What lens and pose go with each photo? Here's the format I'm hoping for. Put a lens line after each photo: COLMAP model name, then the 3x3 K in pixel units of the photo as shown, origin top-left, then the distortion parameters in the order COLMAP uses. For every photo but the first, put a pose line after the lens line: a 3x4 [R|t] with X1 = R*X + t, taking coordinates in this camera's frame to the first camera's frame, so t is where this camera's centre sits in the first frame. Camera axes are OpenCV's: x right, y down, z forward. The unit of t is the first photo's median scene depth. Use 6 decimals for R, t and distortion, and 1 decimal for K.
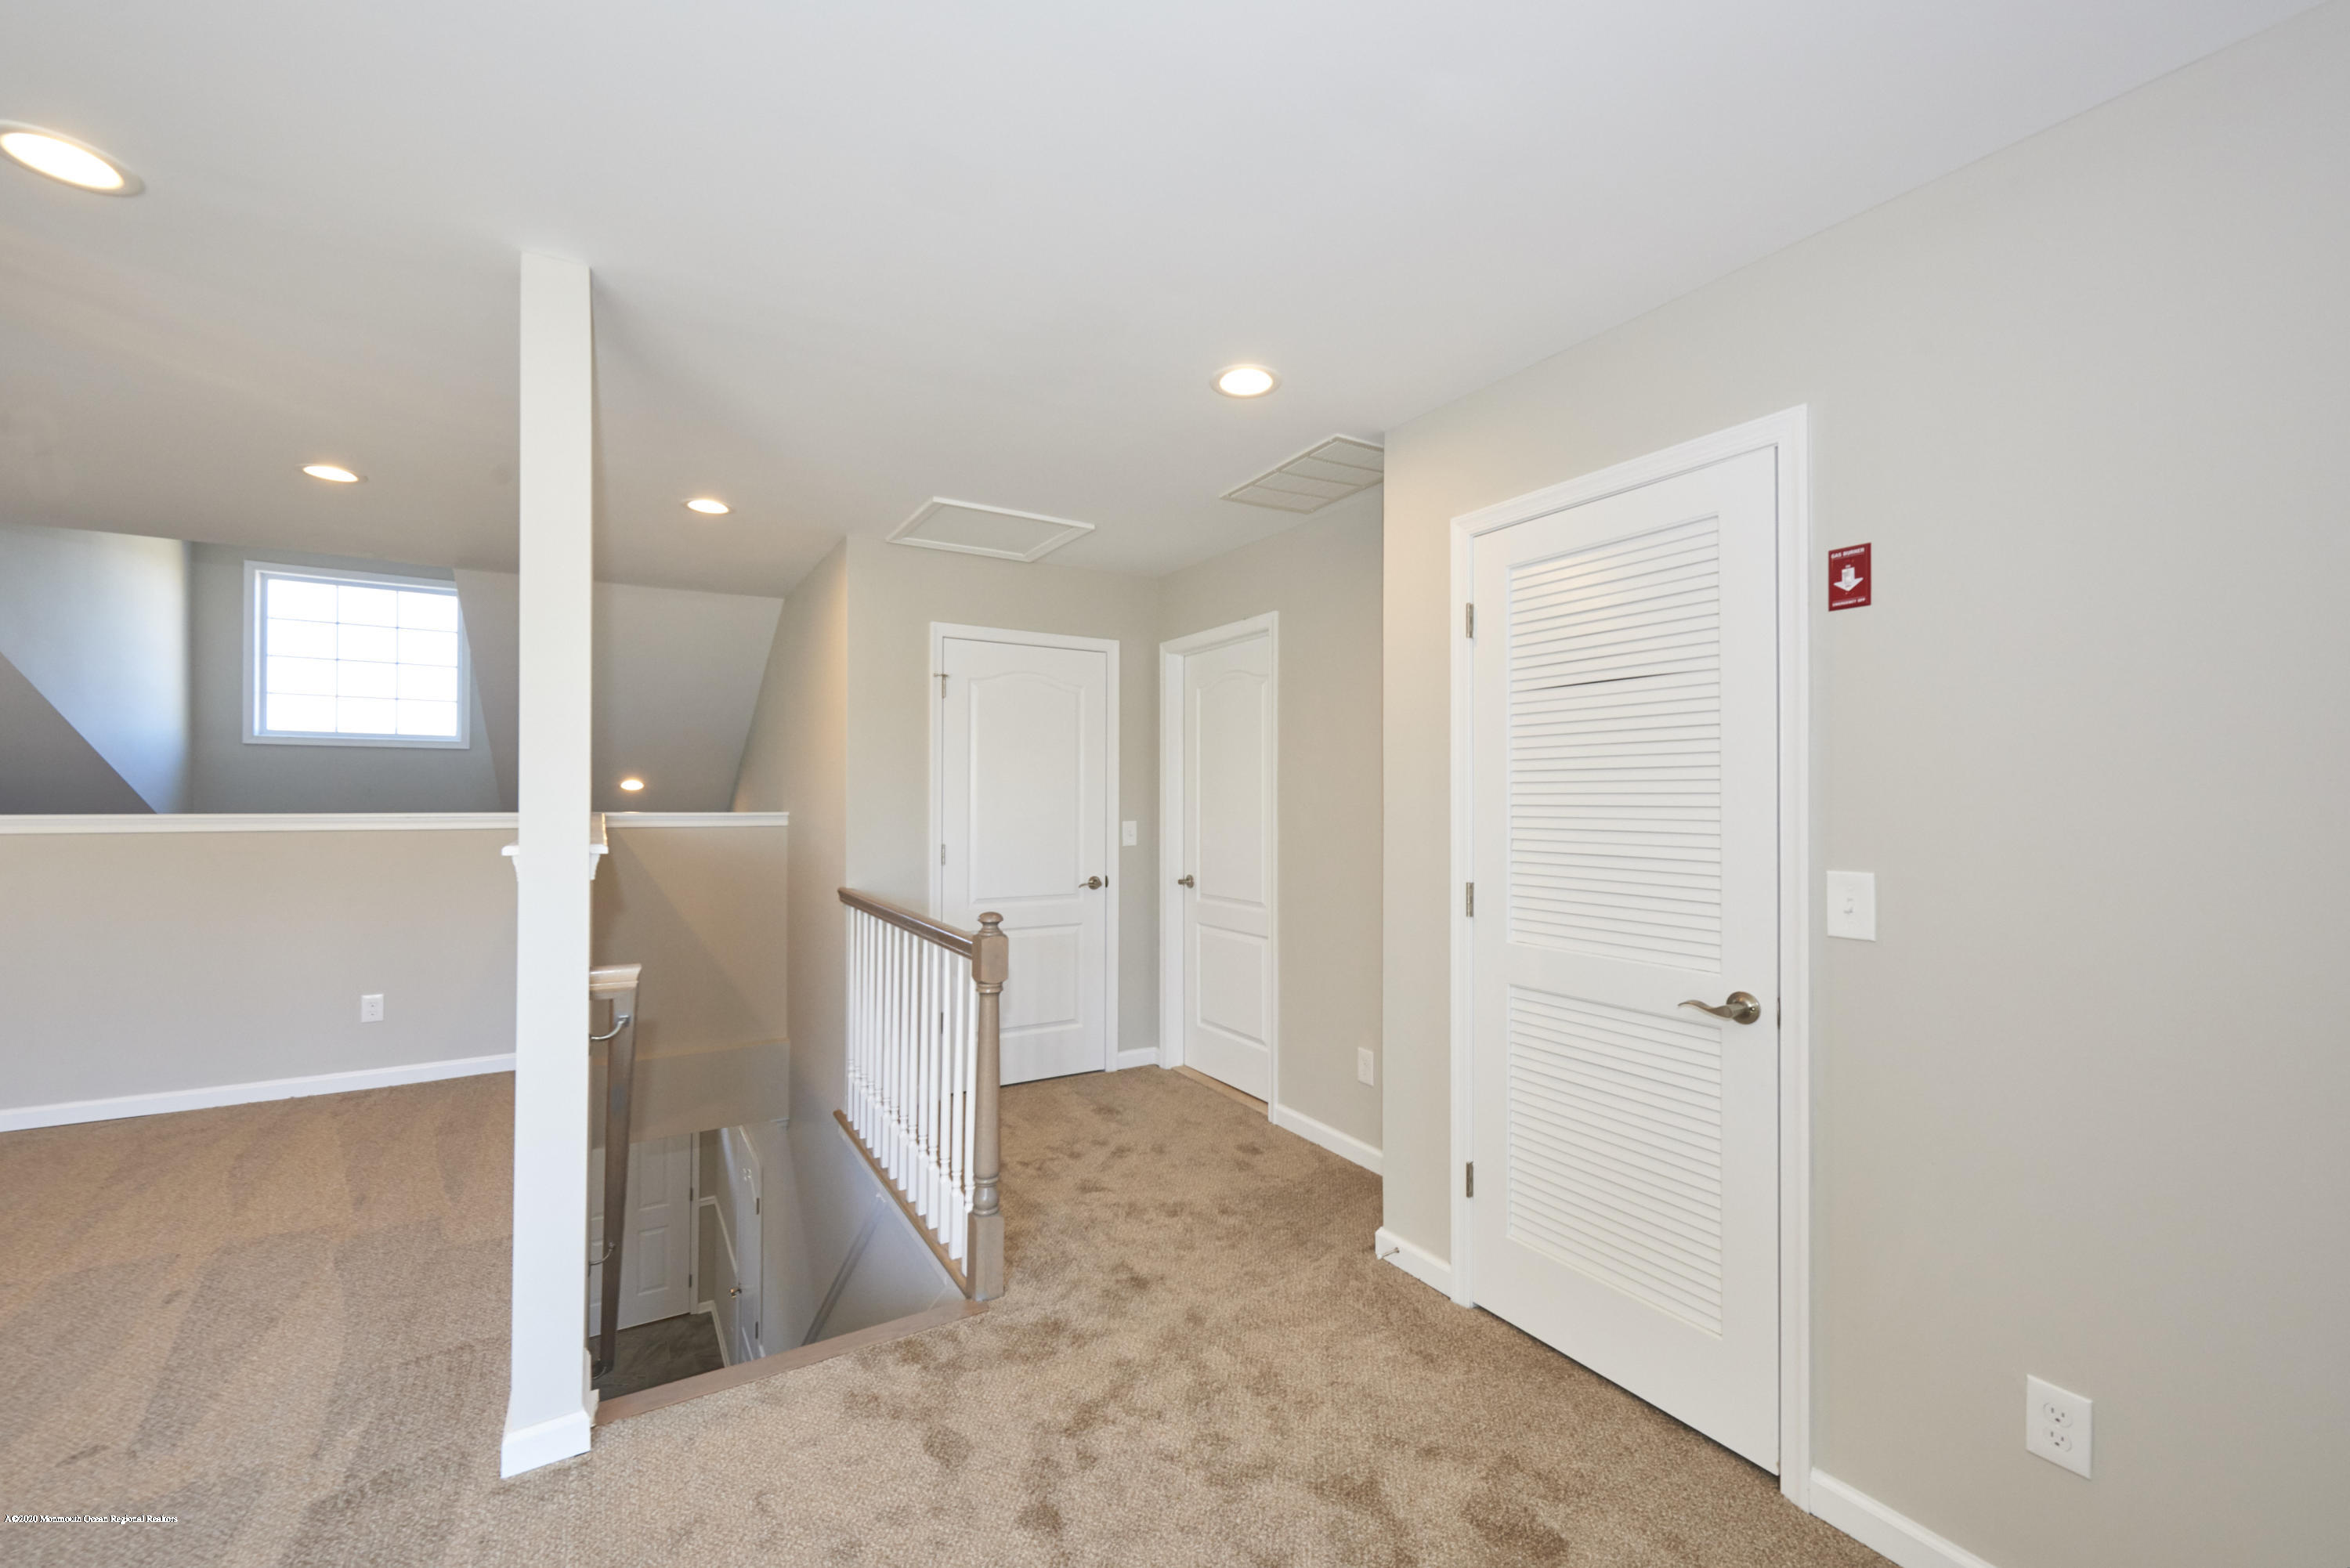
lens RADIAL K [[937.6, 0, 1175.9], [0, 937.6, 796.9], [0, 0, 1]] dist [0.000906, 0.000302]
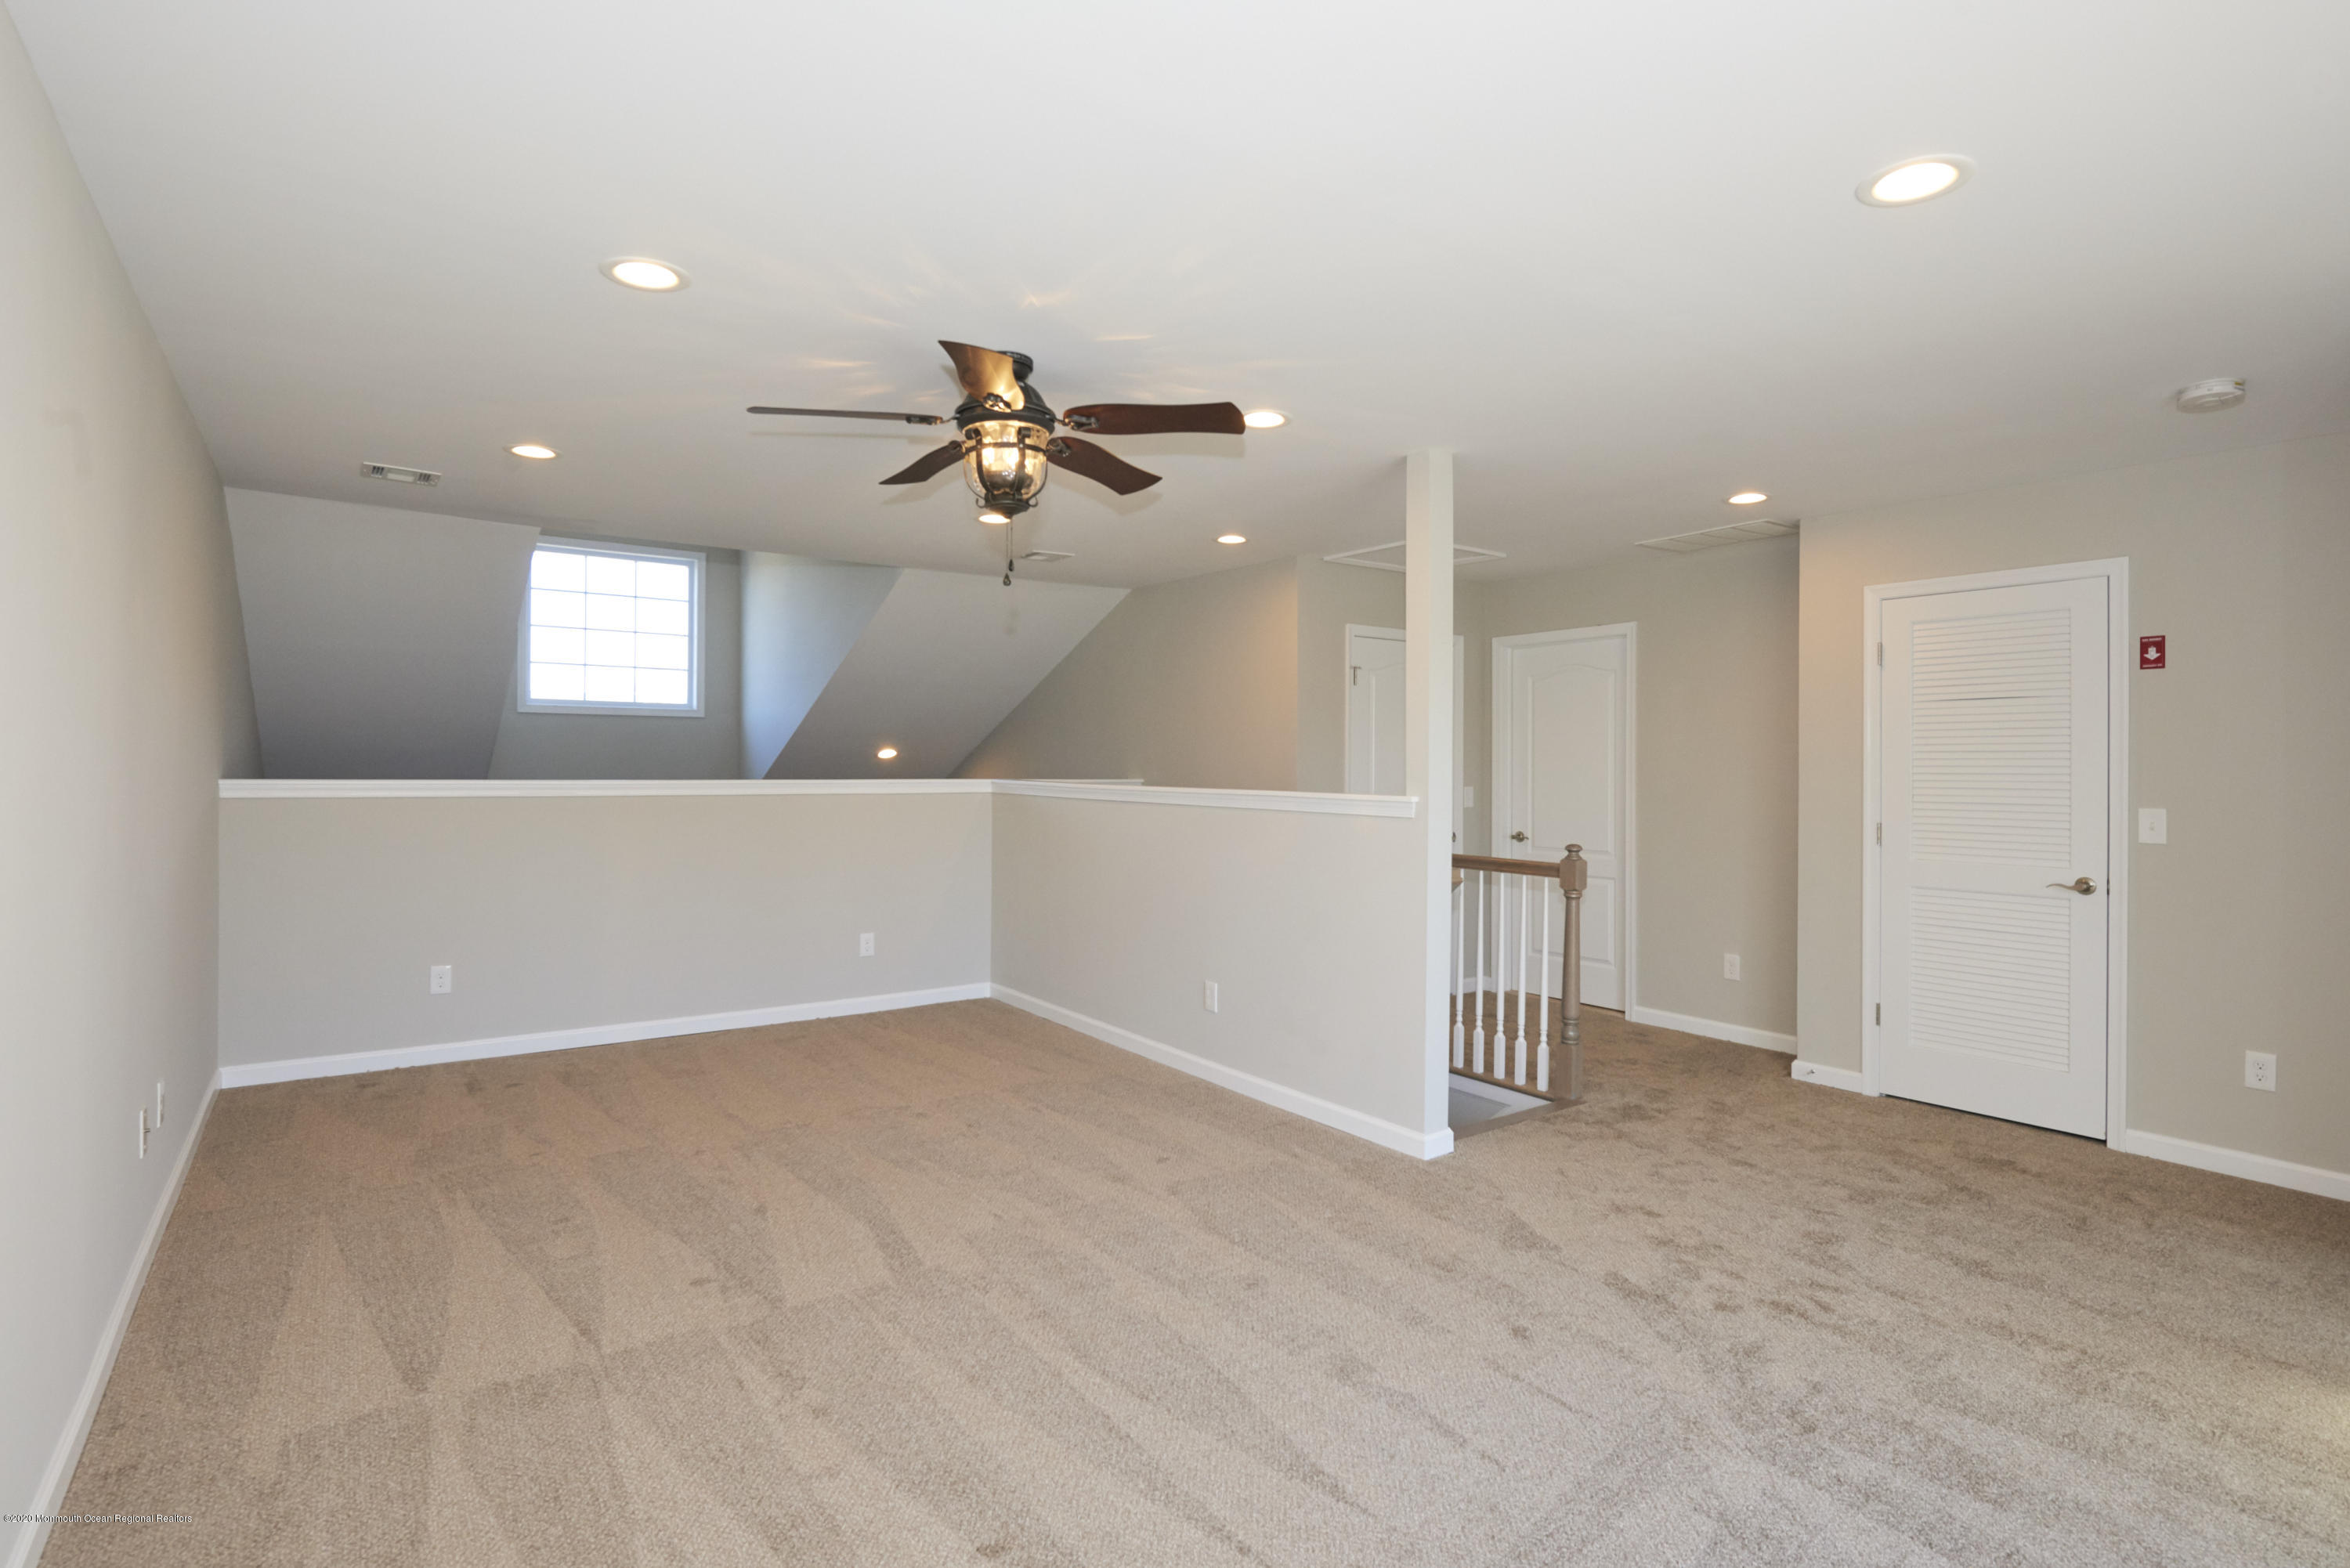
lens RADIAL K [[1155.2, 0, 1177.2], [0, 1155.2, 771.2], [0, 0, 1]] dist [-0.002093, -0.001718]
pose [[0.996333, 0.001814, 0.085547, -1.003619], [-0.002258, 0.999984, 0.005092, -0.001640], [-0.085536, -0.005266, 0.996321, -0.799857]]
